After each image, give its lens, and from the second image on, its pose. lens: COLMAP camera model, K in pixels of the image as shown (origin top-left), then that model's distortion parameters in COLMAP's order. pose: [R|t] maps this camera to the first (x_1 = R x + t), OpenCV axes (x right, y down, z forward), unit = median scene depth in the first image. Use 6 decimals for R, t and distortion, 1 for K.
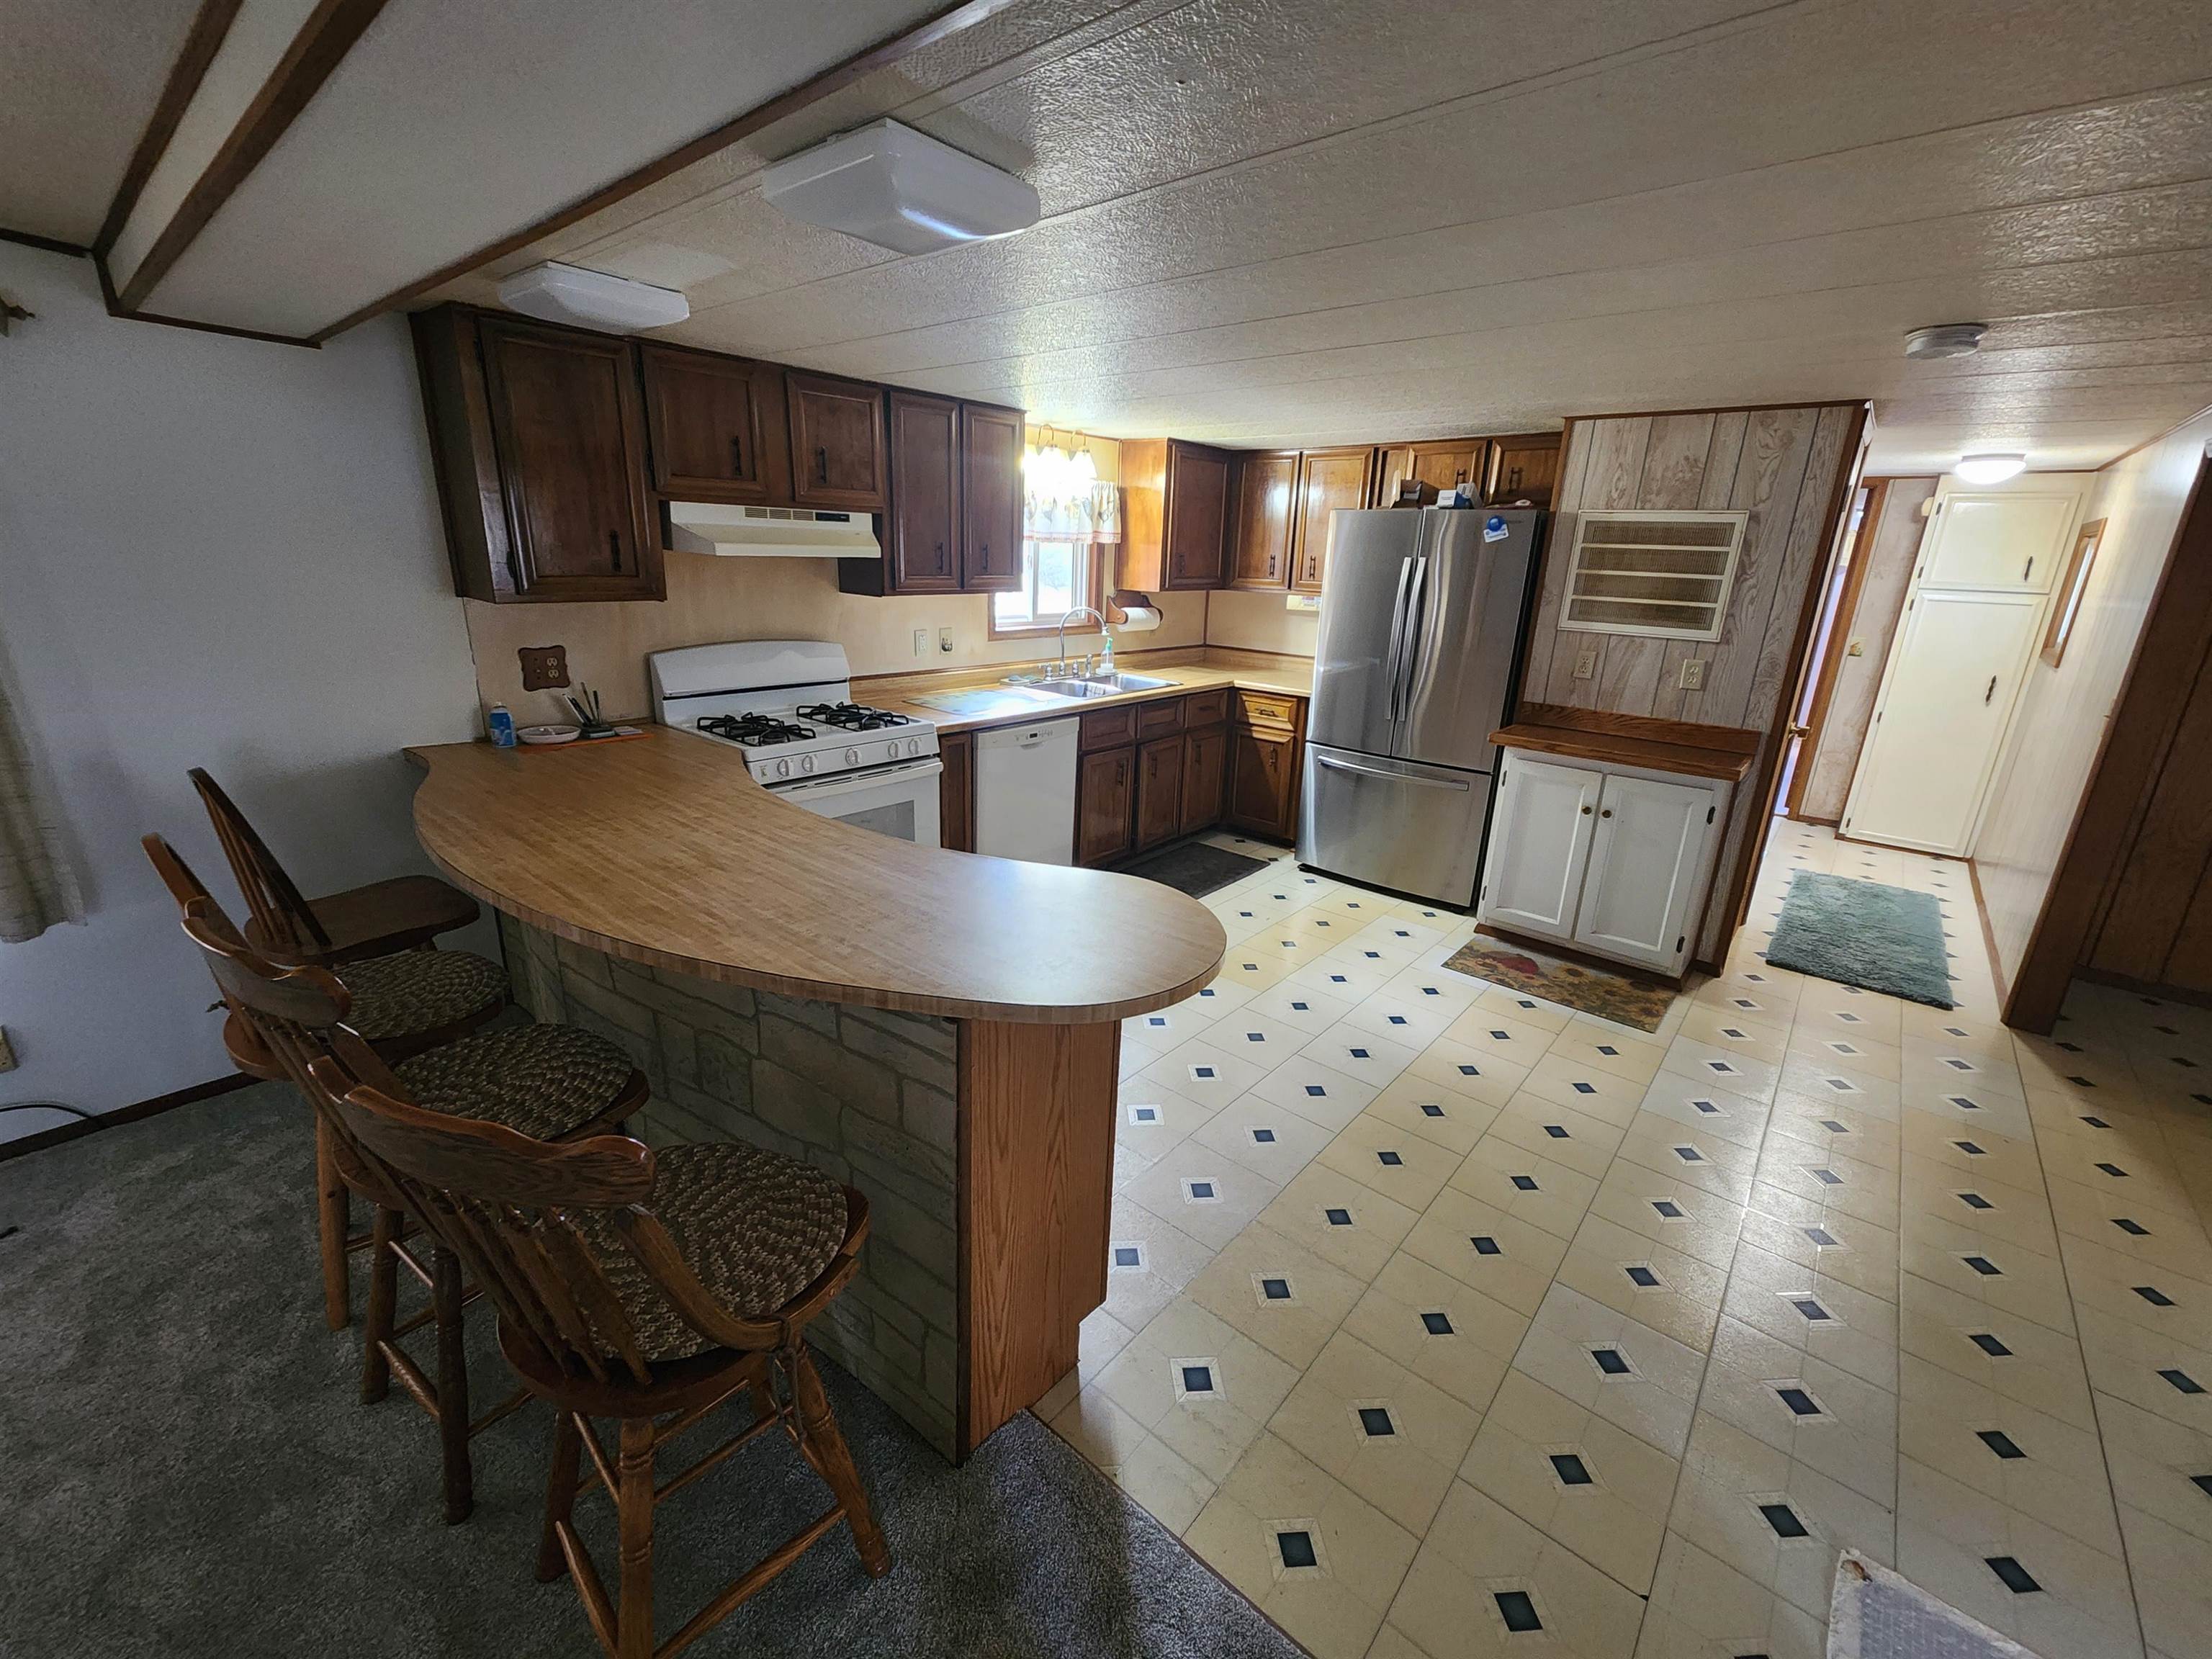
lens RADIAL K [[903.8, 0, 1106.0], [0, 903.8, 829.5], [0, 0, 1]] dist [0.013202, -0.000008]
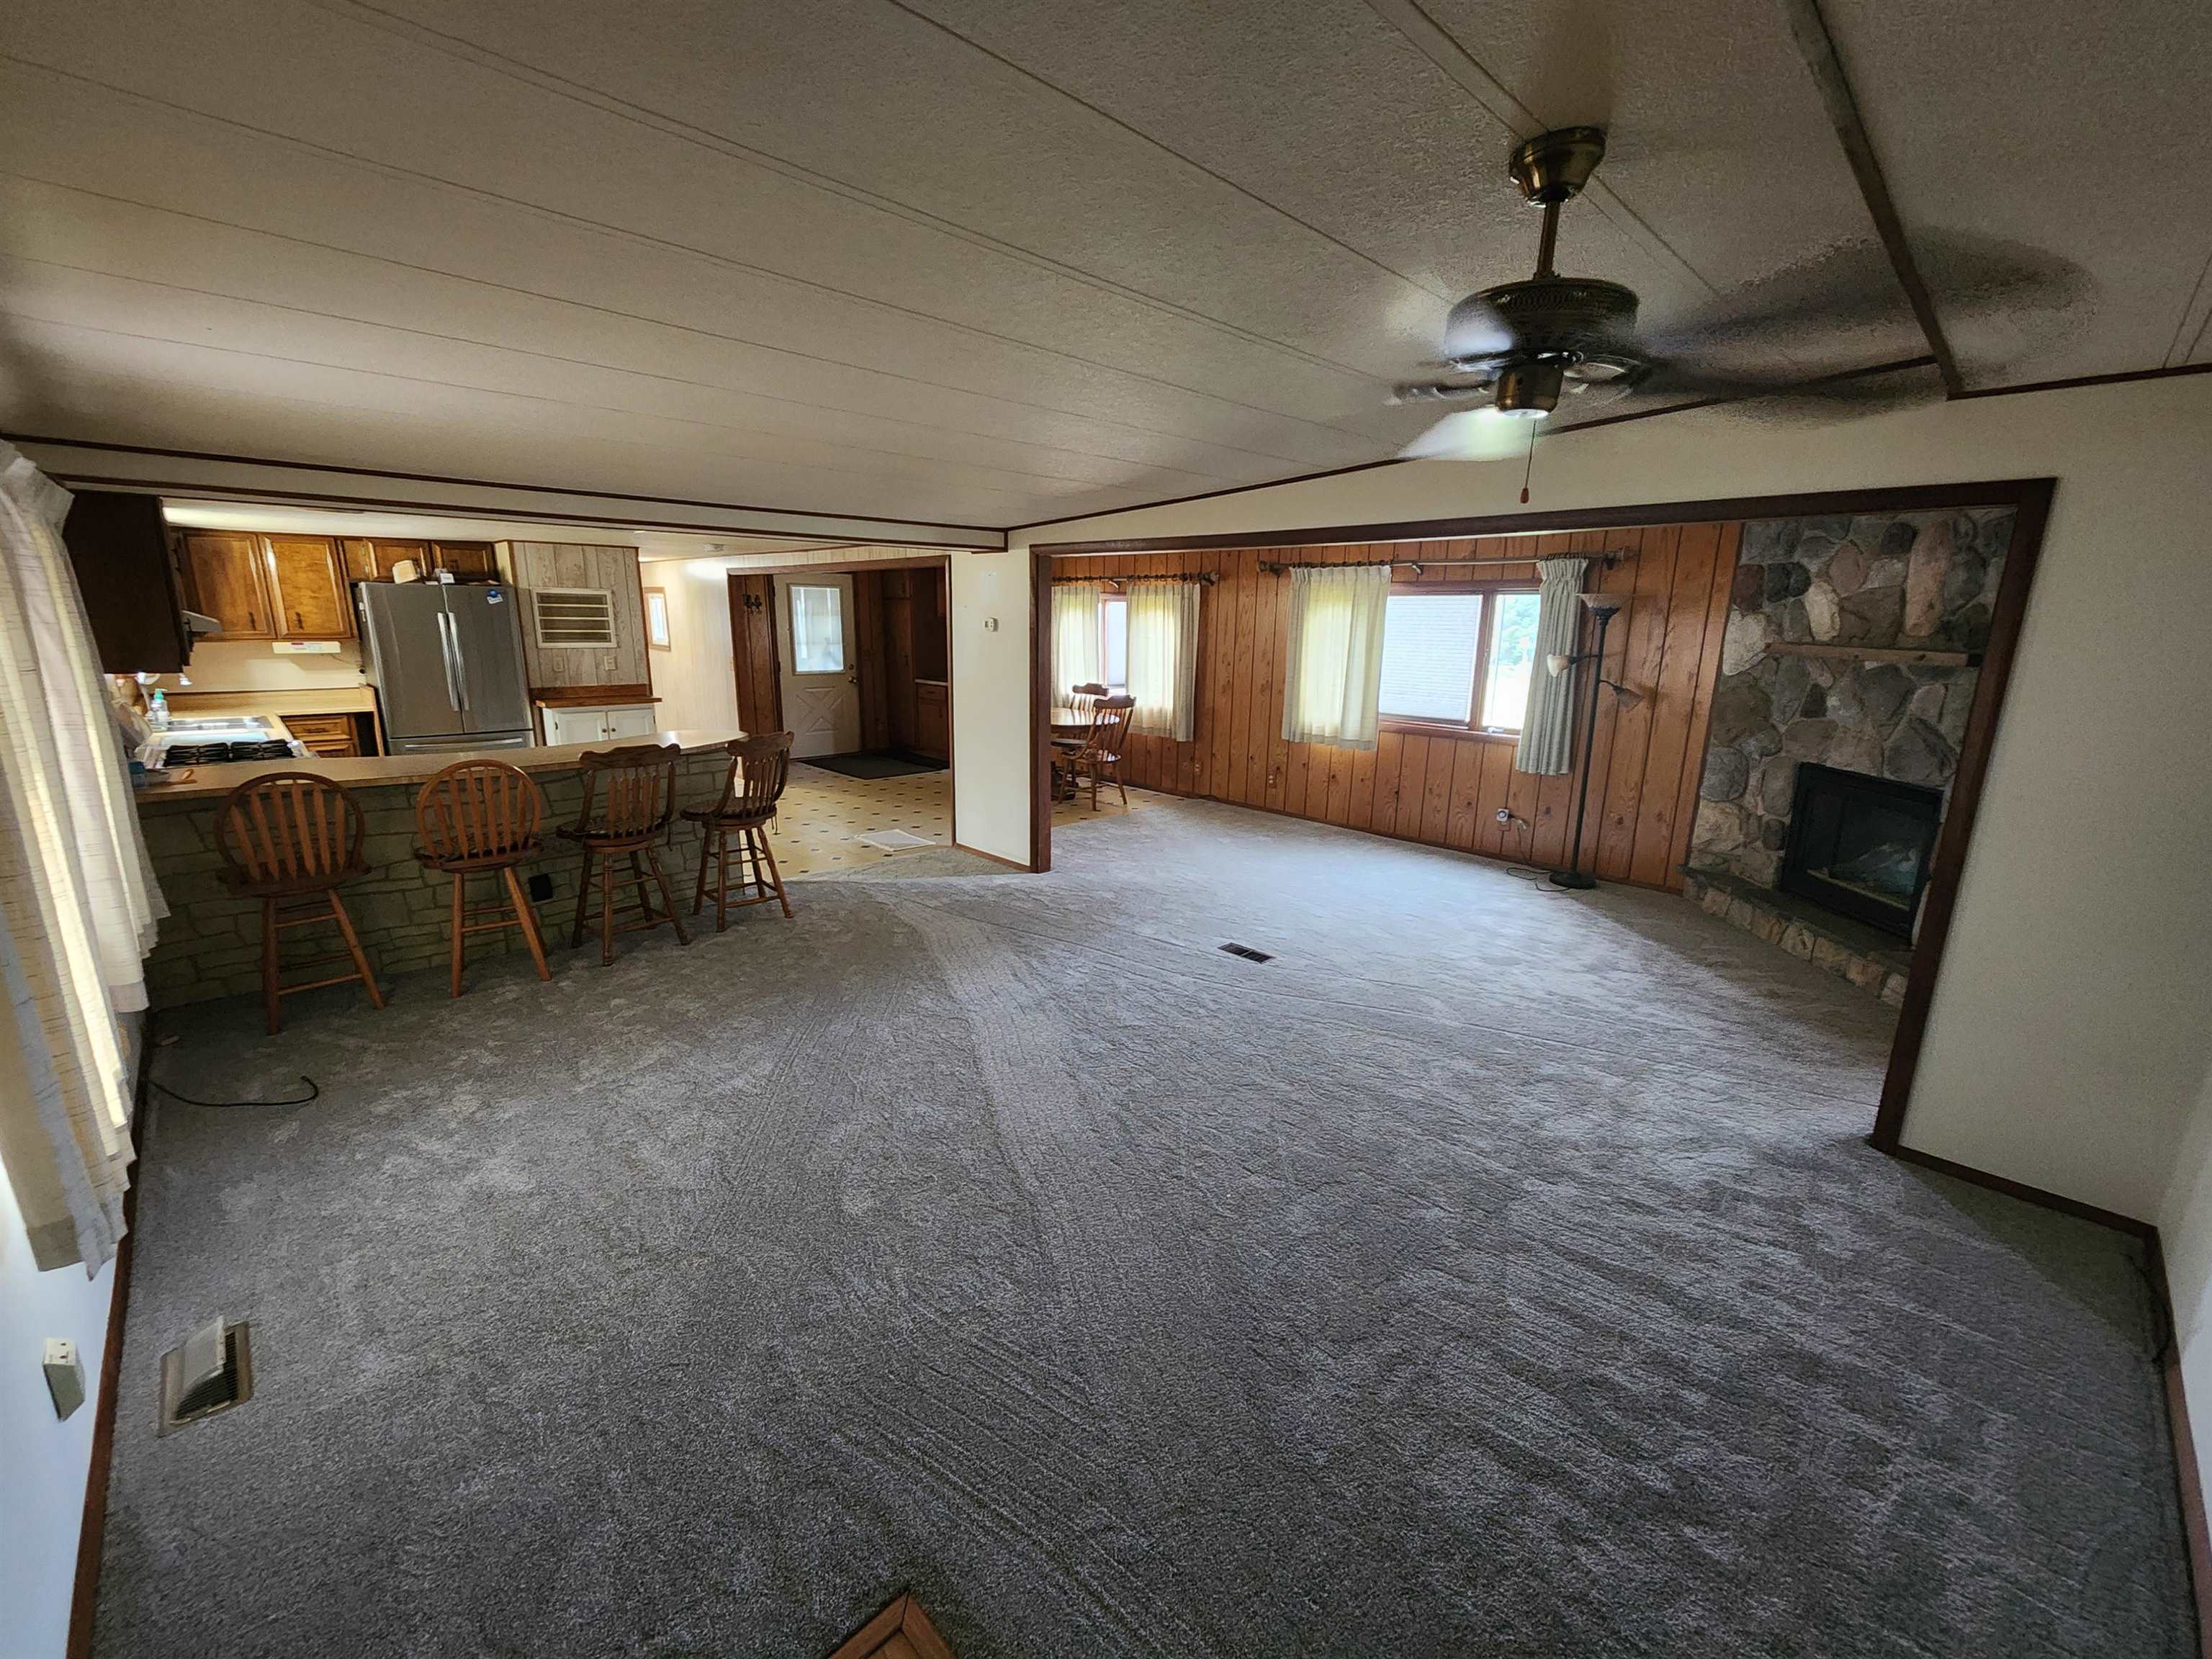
lens RADIAL K [[899.9, 0, 1106.0], [0, 899.9, 829.5], [0, 0, 1]] dist [0.002033, -0.000161]
pose [[0.094380, -0.267840, 0.958830, -1.382275], [0.285508, 0.929954, 0.231670, 0.037949], [-0.953718, 0.251889, 0.164239, -0.372993]]
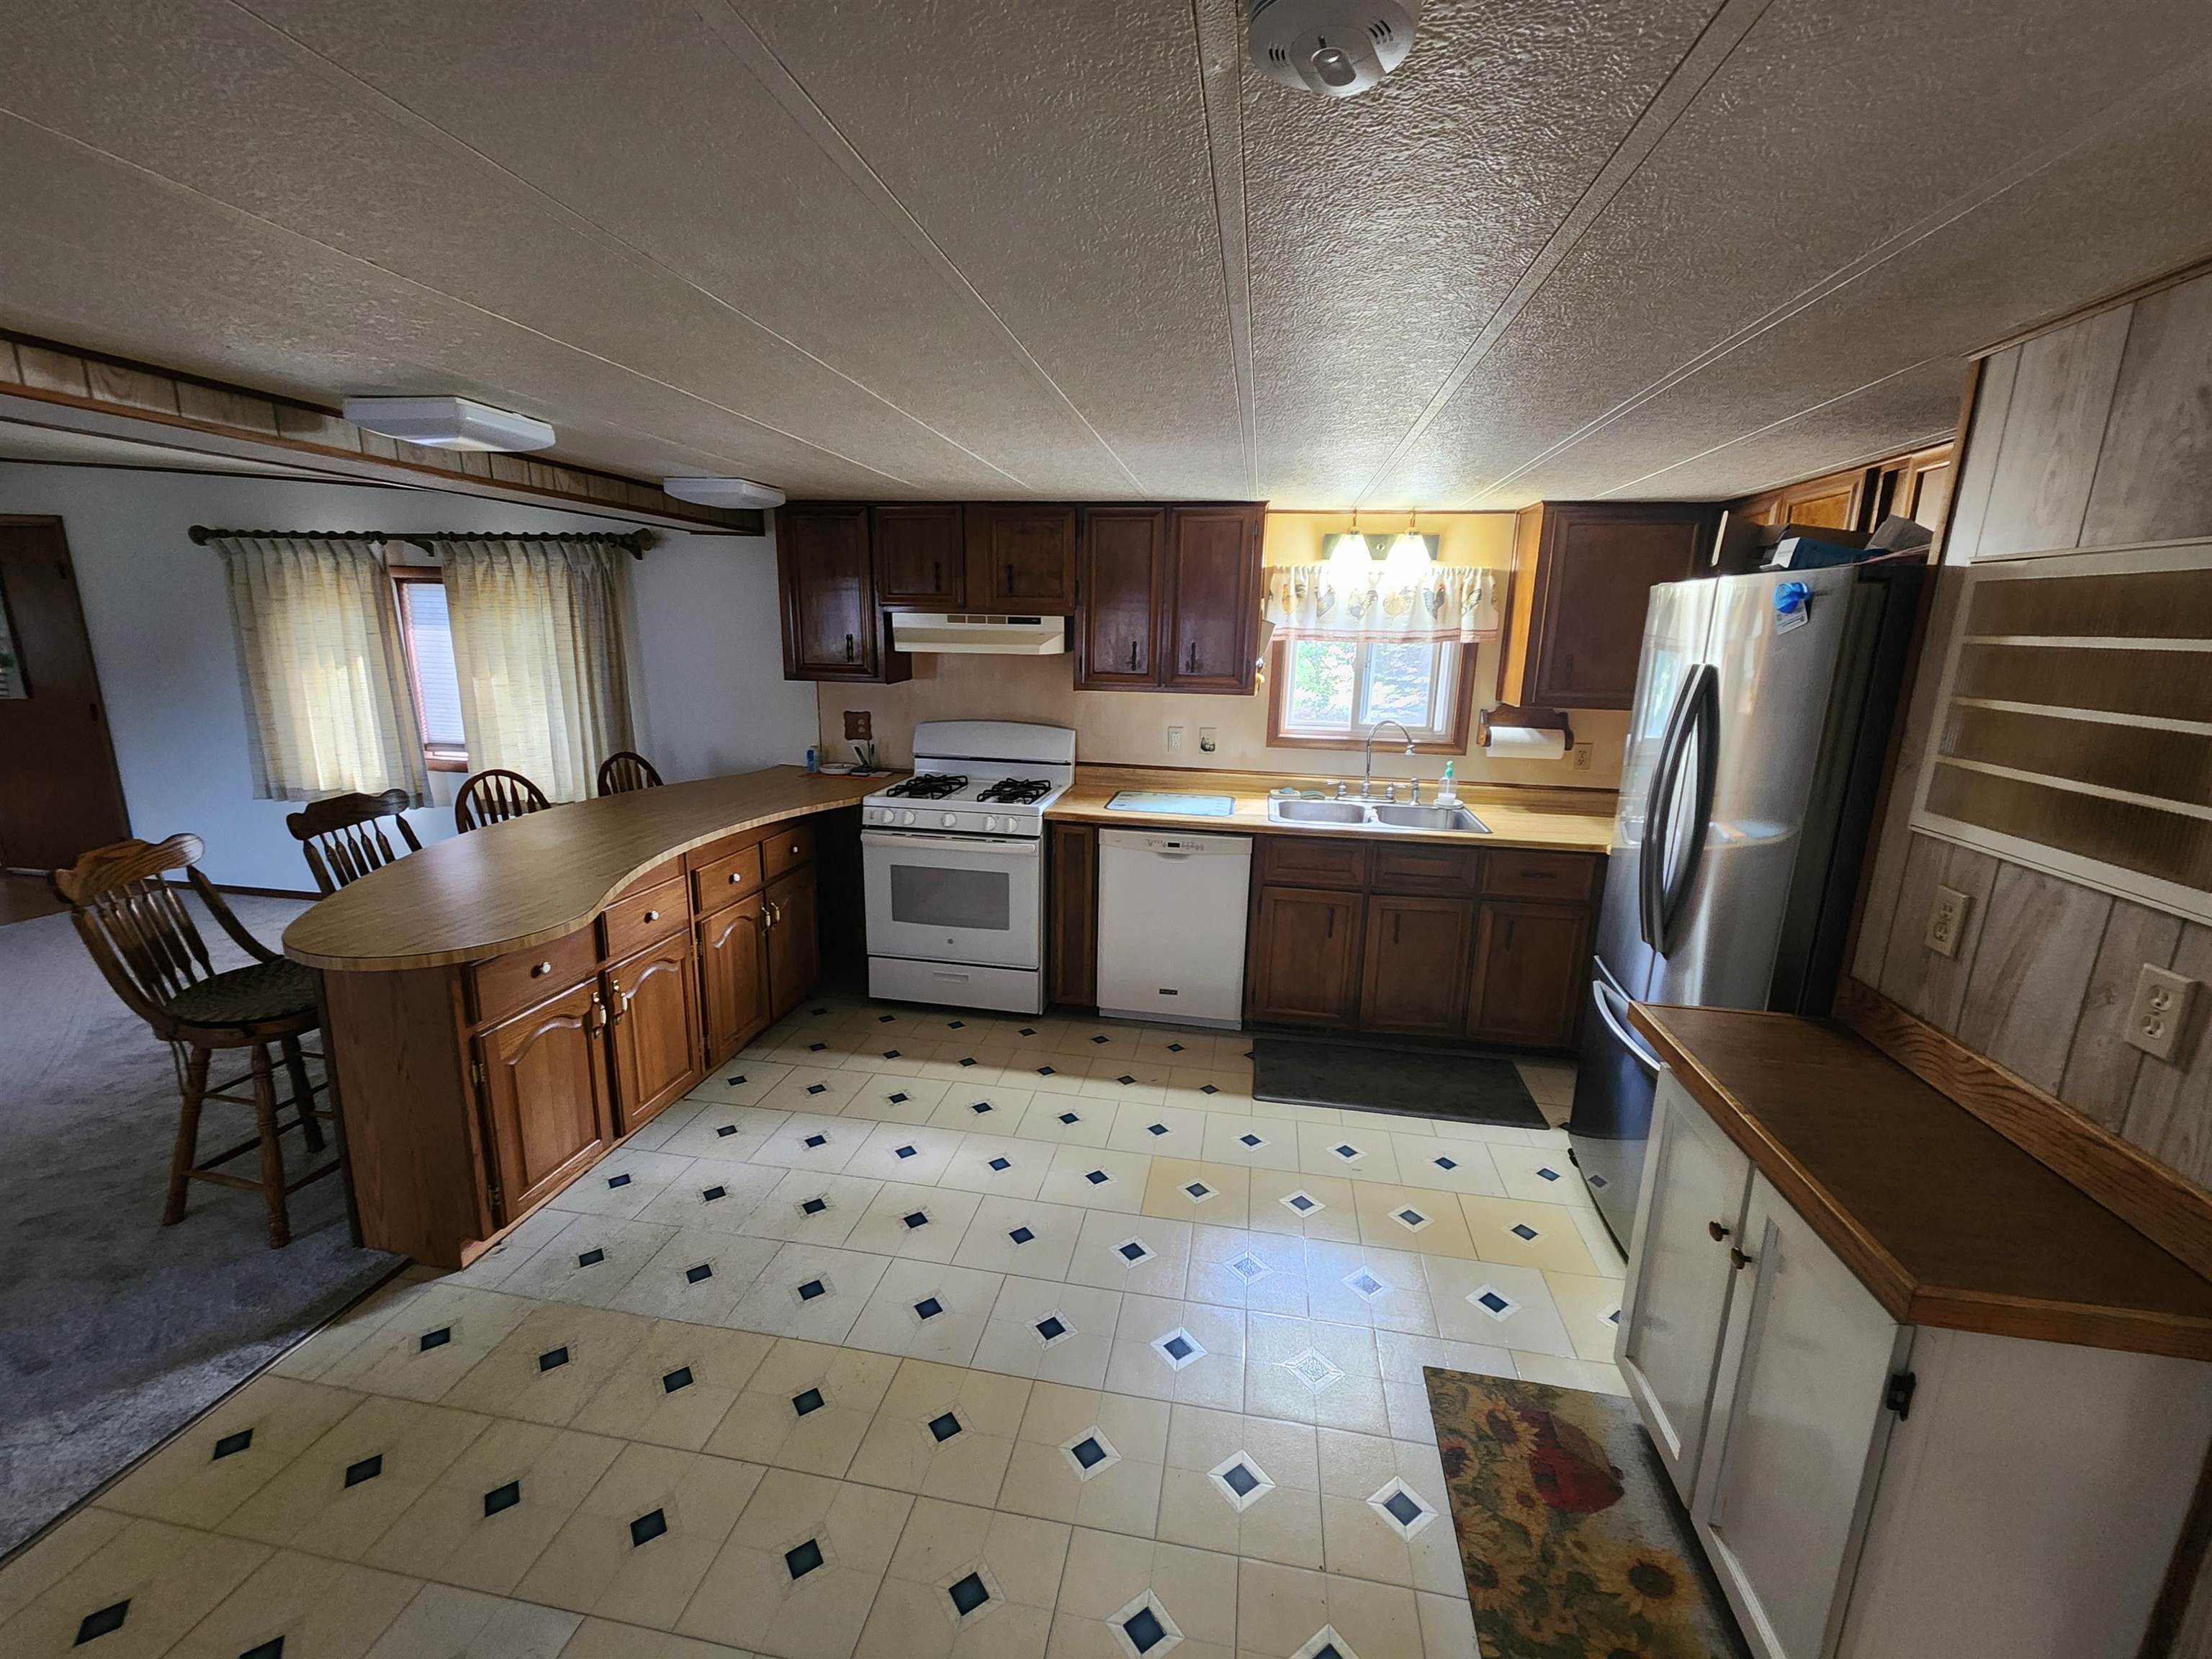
lens RADIAL K [[899.9, 0, 1106.0], [0, 899.9, 829.5], [0, 0, 1]] dist [0.002033, -0.000161]
pose [[0.508130, 0.168911, -0.844555, 0.705061], [-0.262801, 0.964225, 0.034730, -0.142542], [0.820207, 0.204303, 0.534341, 0.484606]]
